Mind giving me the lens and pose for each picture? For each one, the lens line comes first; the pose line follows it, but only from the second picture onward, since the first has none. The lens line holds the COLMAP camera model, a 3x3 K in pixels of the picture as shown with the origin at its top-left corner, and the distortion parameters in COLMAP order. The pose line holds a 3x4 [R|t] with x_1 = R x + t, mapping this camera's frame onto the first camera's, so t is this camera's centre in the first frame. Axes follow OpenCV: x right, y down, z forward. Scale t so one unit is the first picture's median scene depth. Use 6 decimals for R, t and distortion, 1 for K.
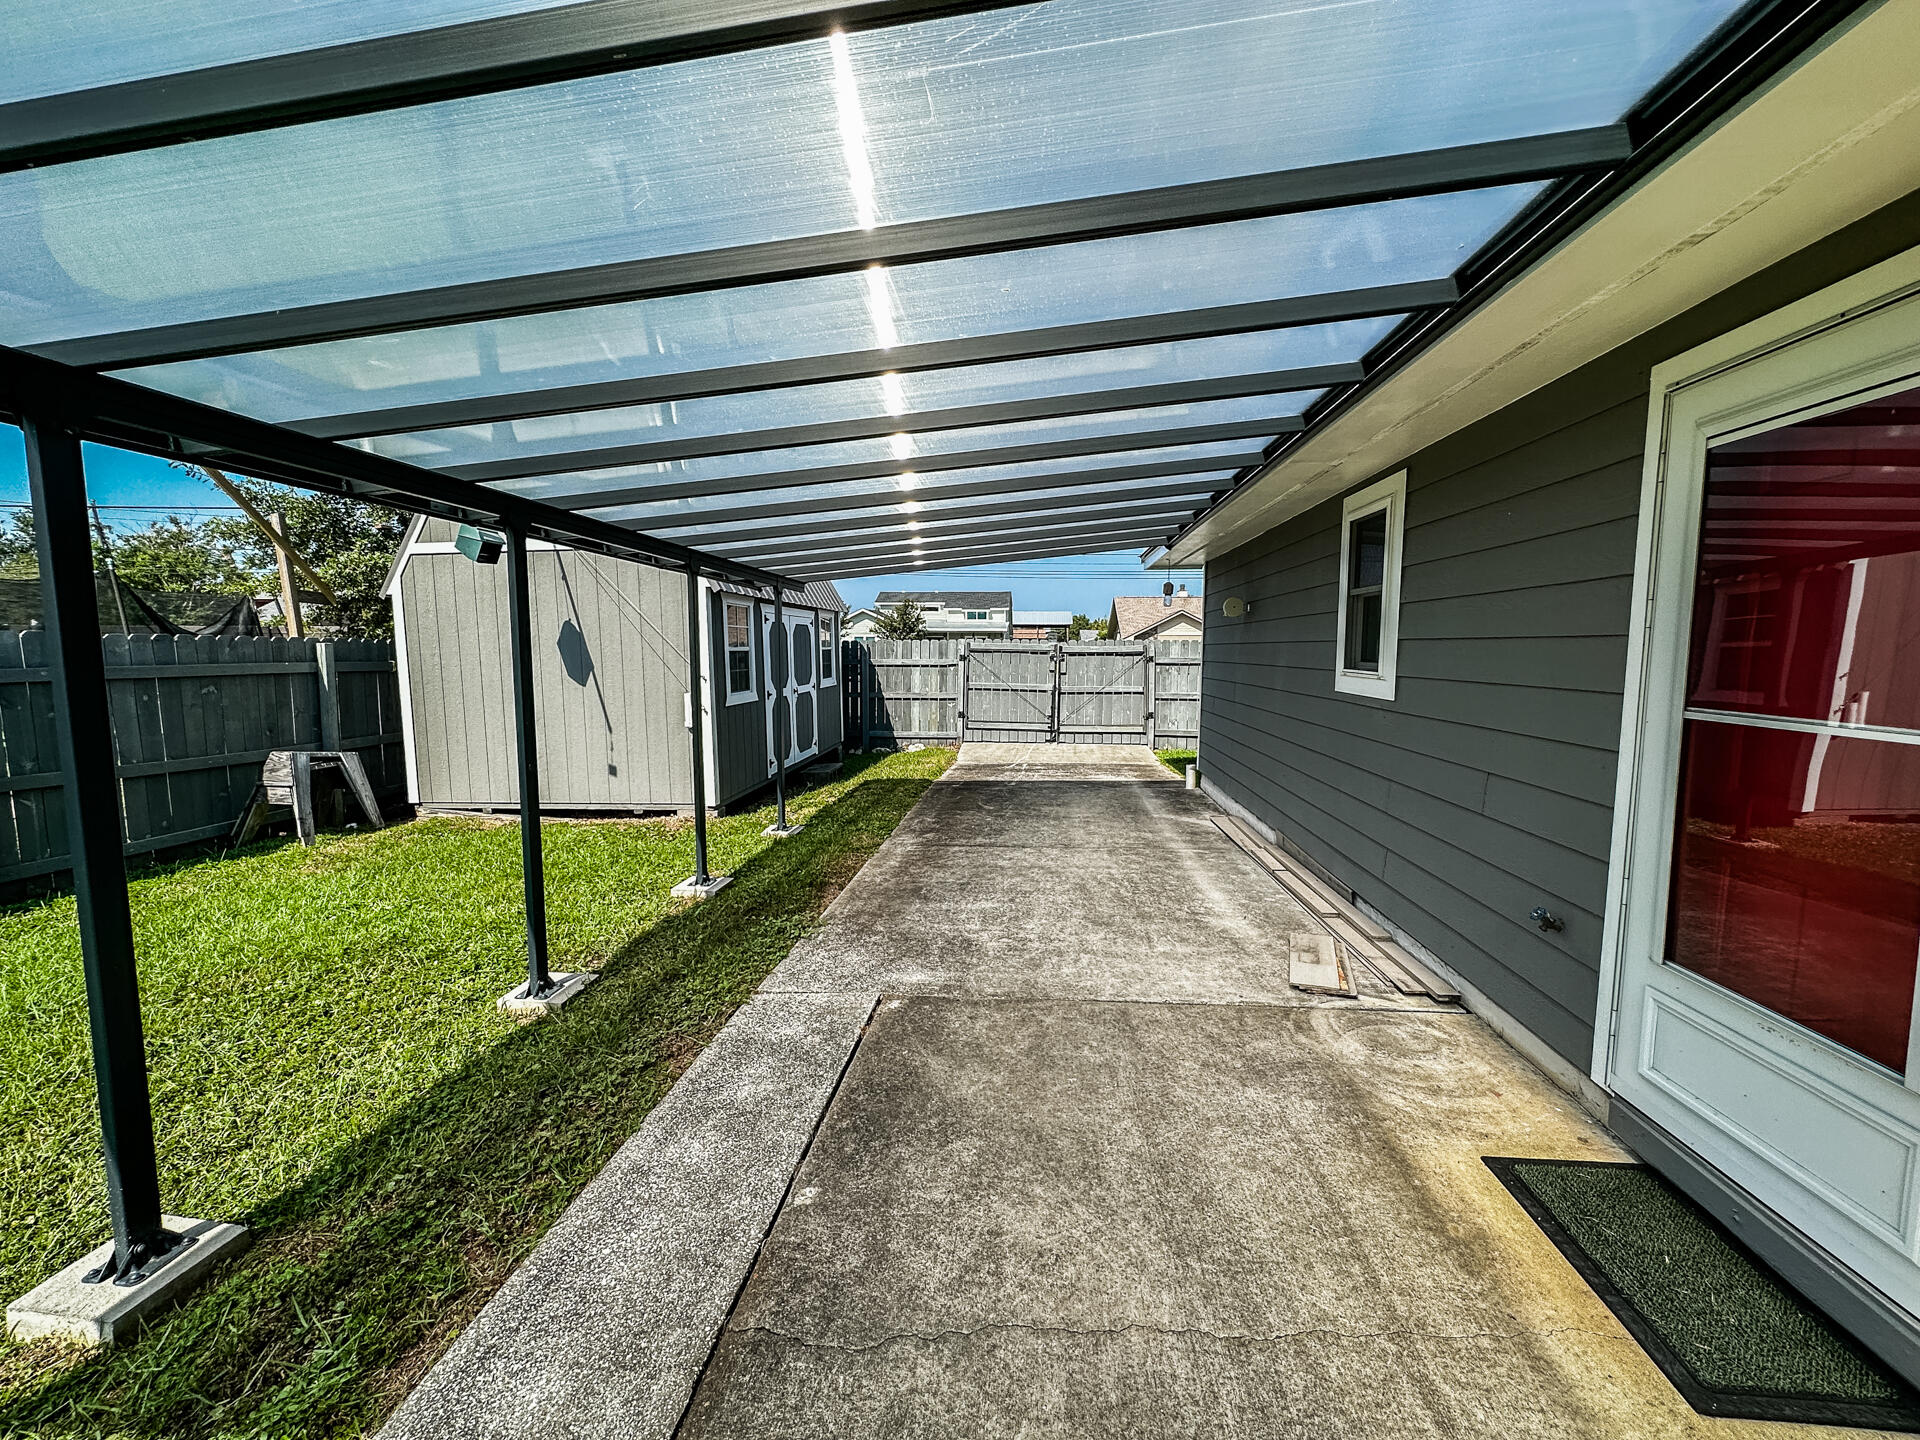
lens RADIAL K [[768.6, 0, 960.2], [0, 768.6, 722.8], [0, 0, 1]] dist [-0.000306, 0.000968]
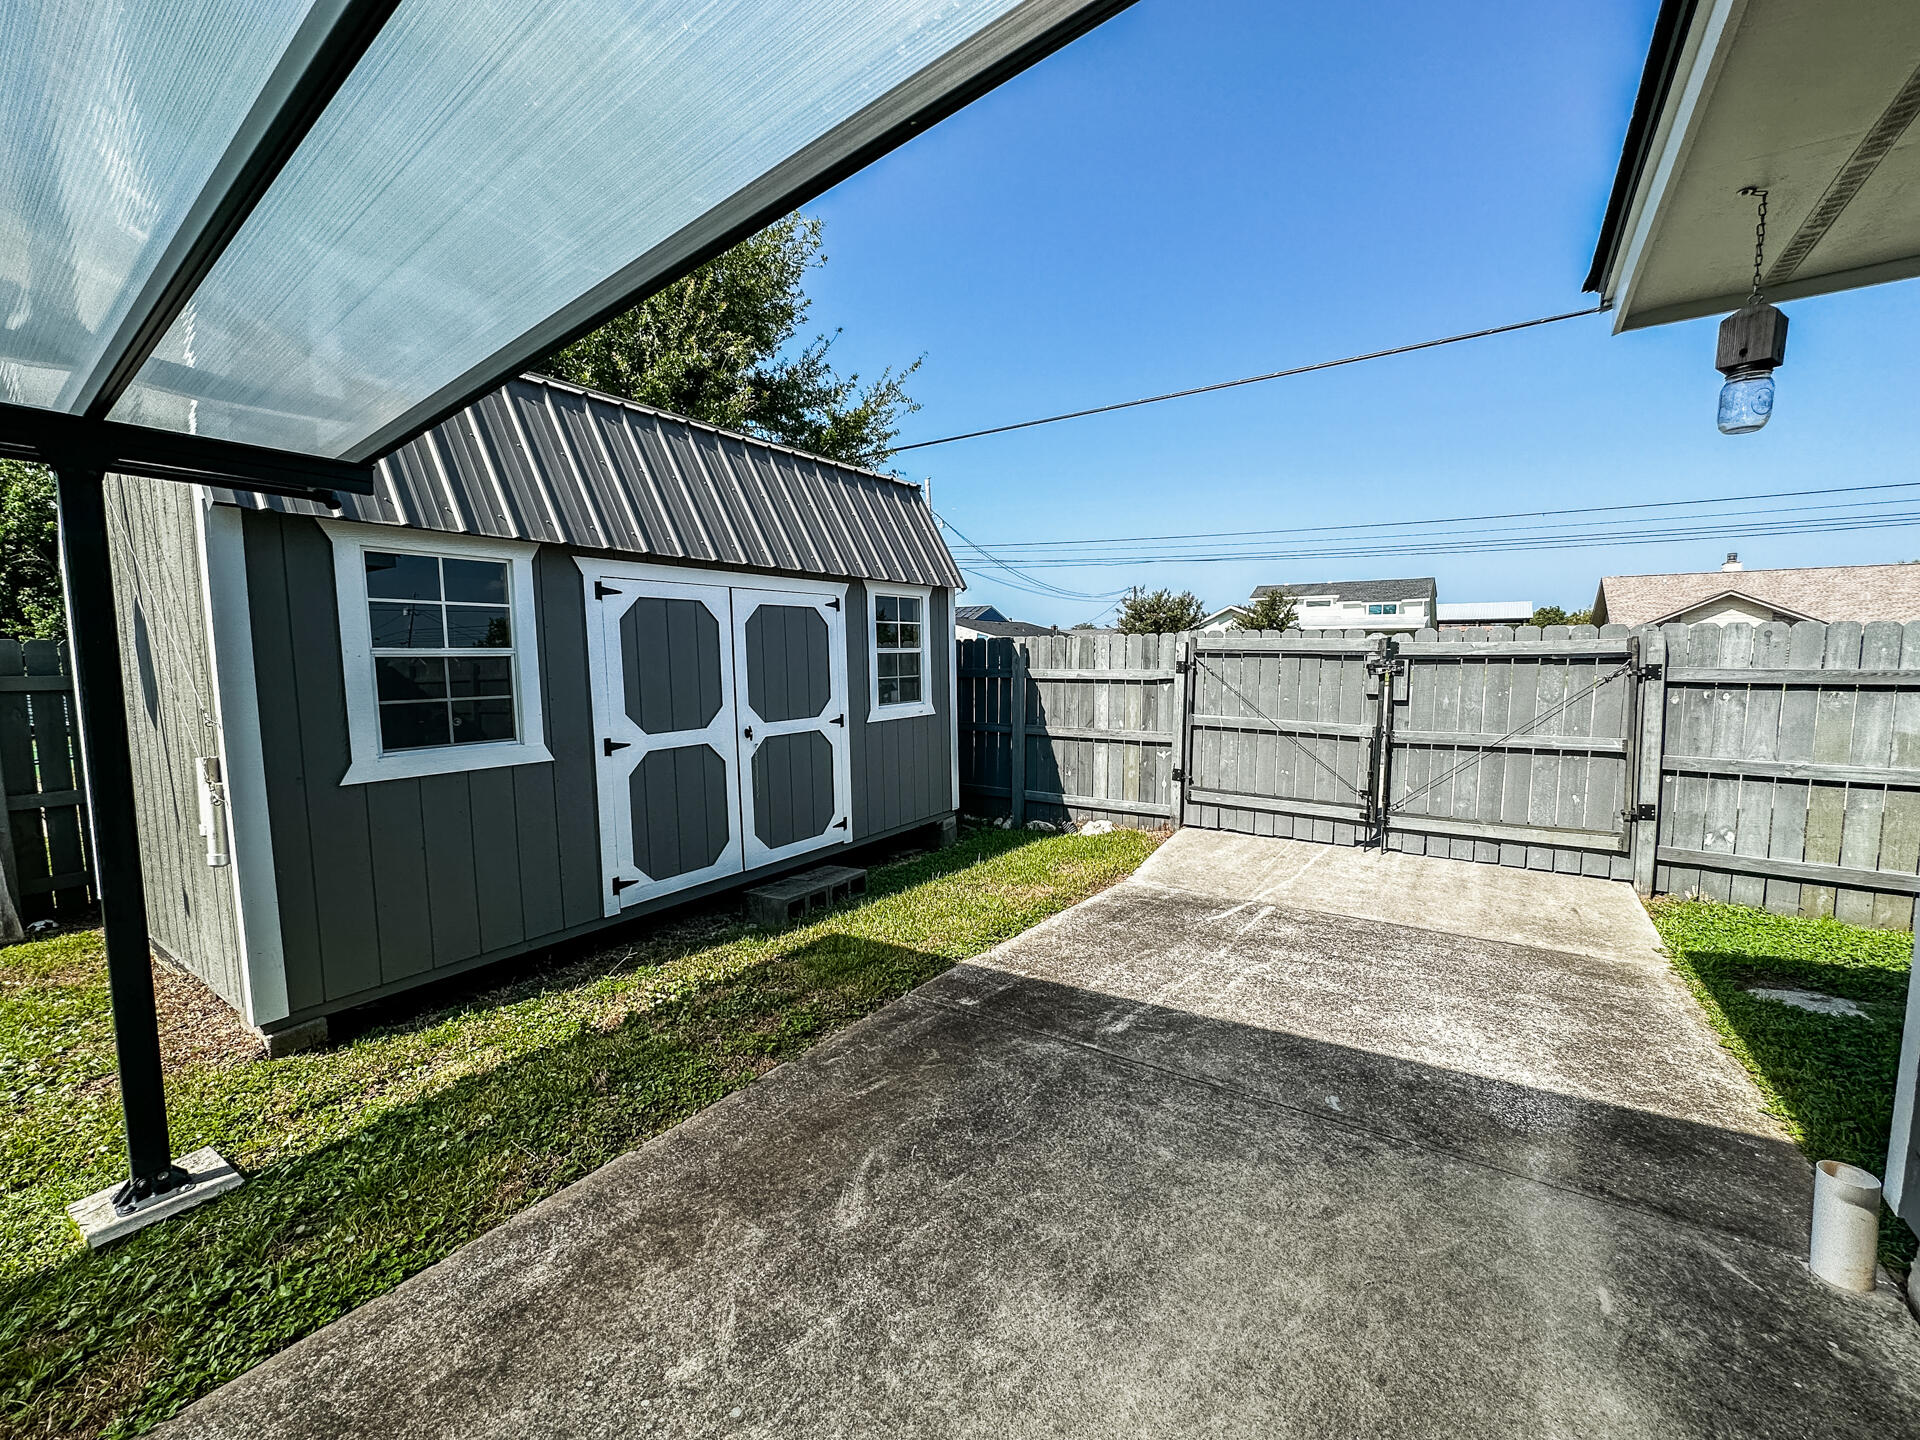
lens RADIAL K [[768.6, 0, 960.2], [0, 768.6, 722.8], [0, 0, 1]] dist [-0.000306, 0.000968]
pose [[0.877705, 0.036646, -0.477798, 0.121634], [-0.039180, 0.999221, 0.004665, -0.043103], [0.477597, 0.014626, 0.878457, 0.467536]]
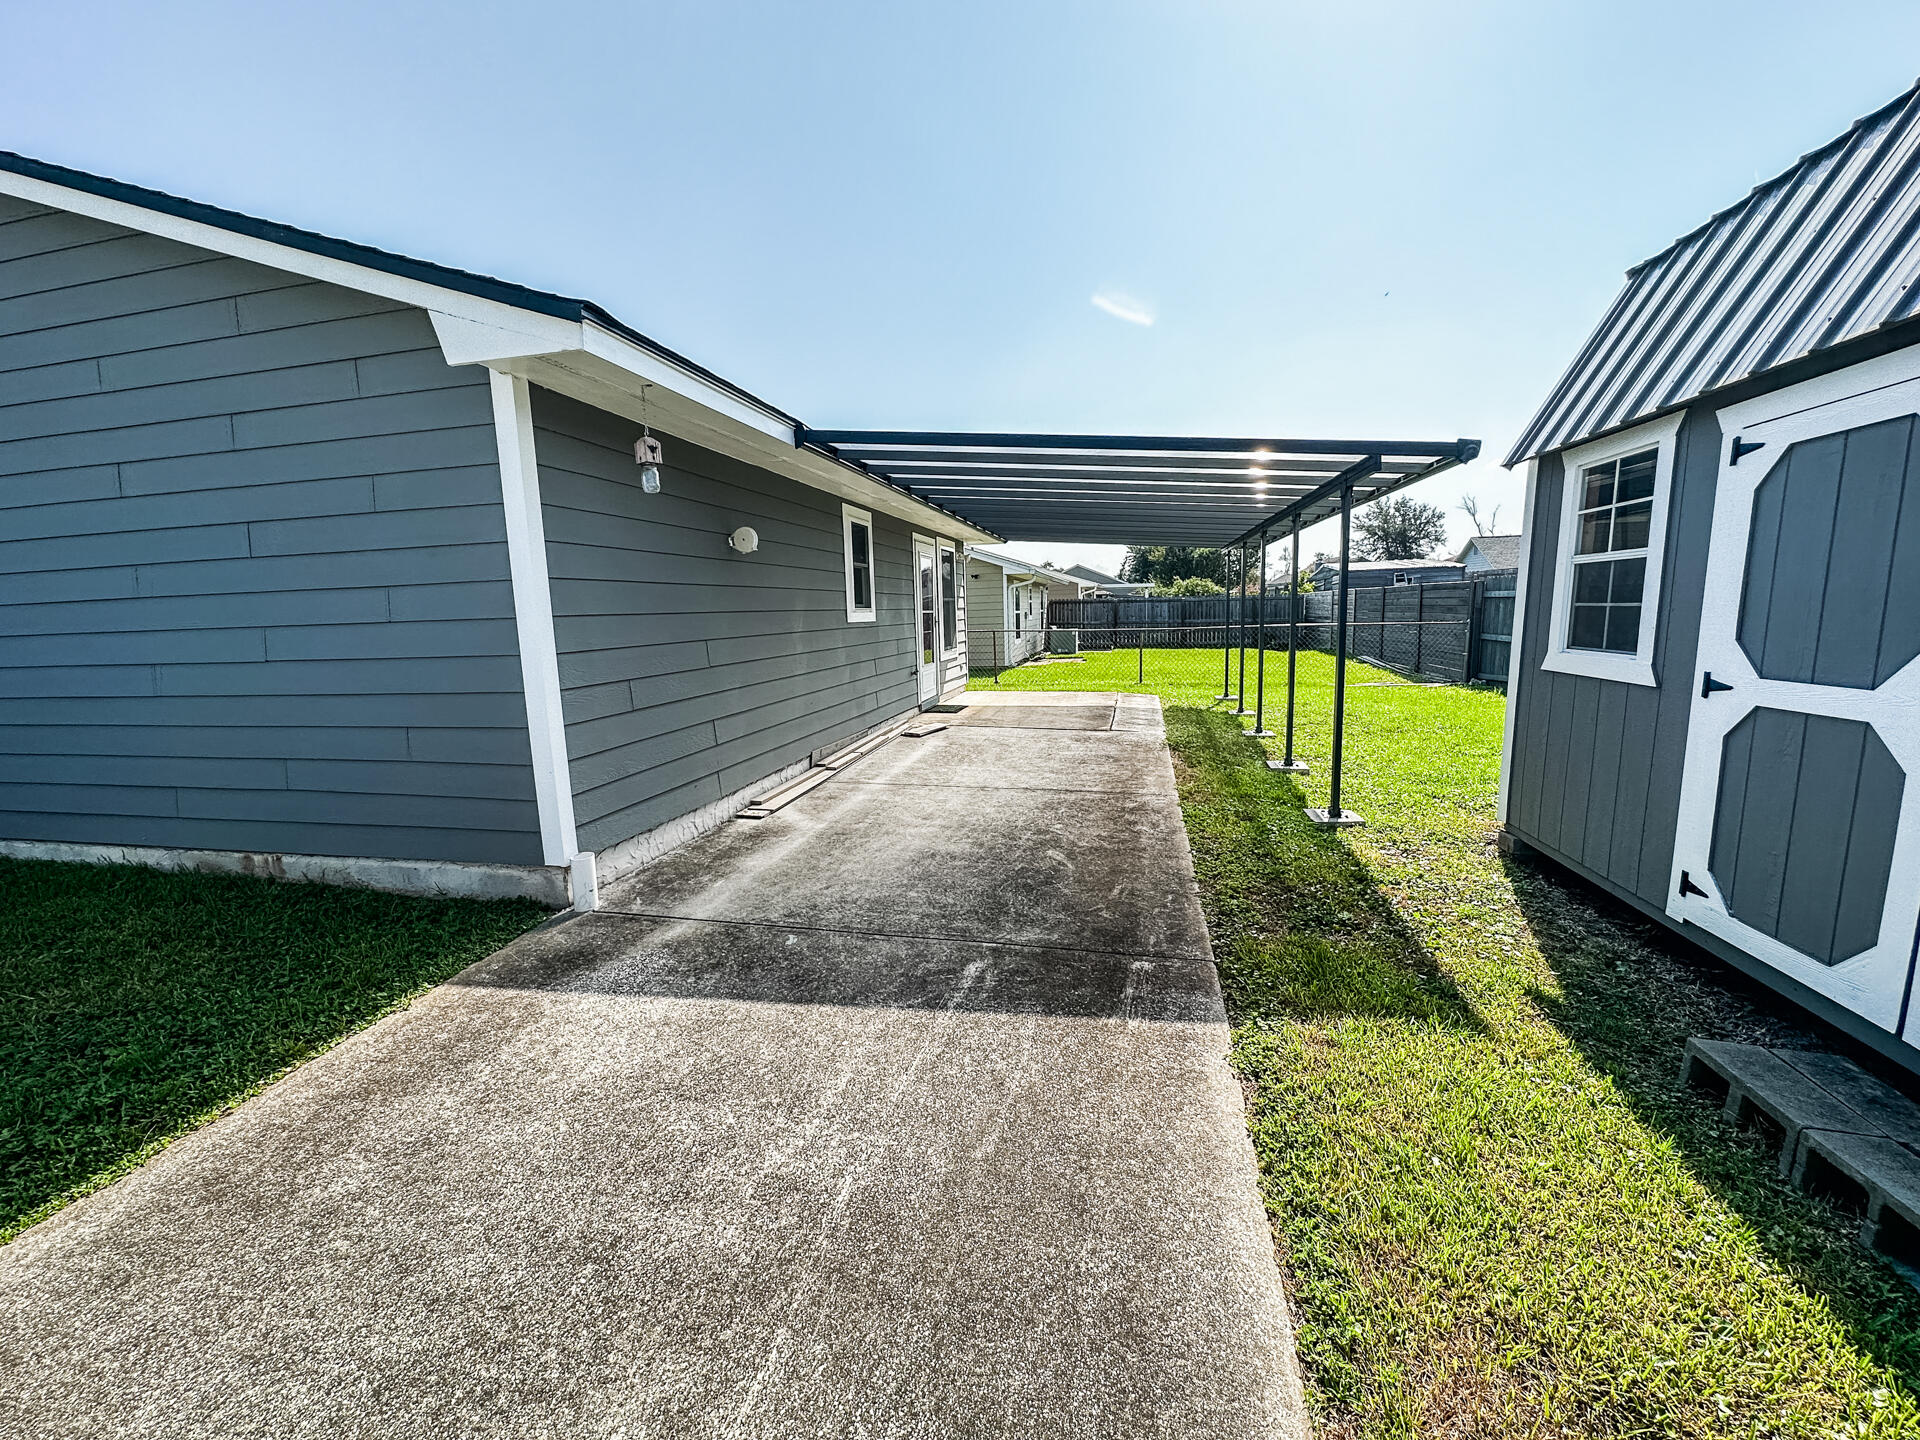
lens RADIAL K [[768.6, 0, 960.2], [0, 768.6, 722.8], [0, 0, 1]] dist [-0.000306, 0.000968]
pose [[-0.992936, 0.009997, 0.118232, 0.023224], [0.038320, 0.970067, 0.239793, -0.077878], [-0.112296, 0.242630, -0.963598, 0.938557]]
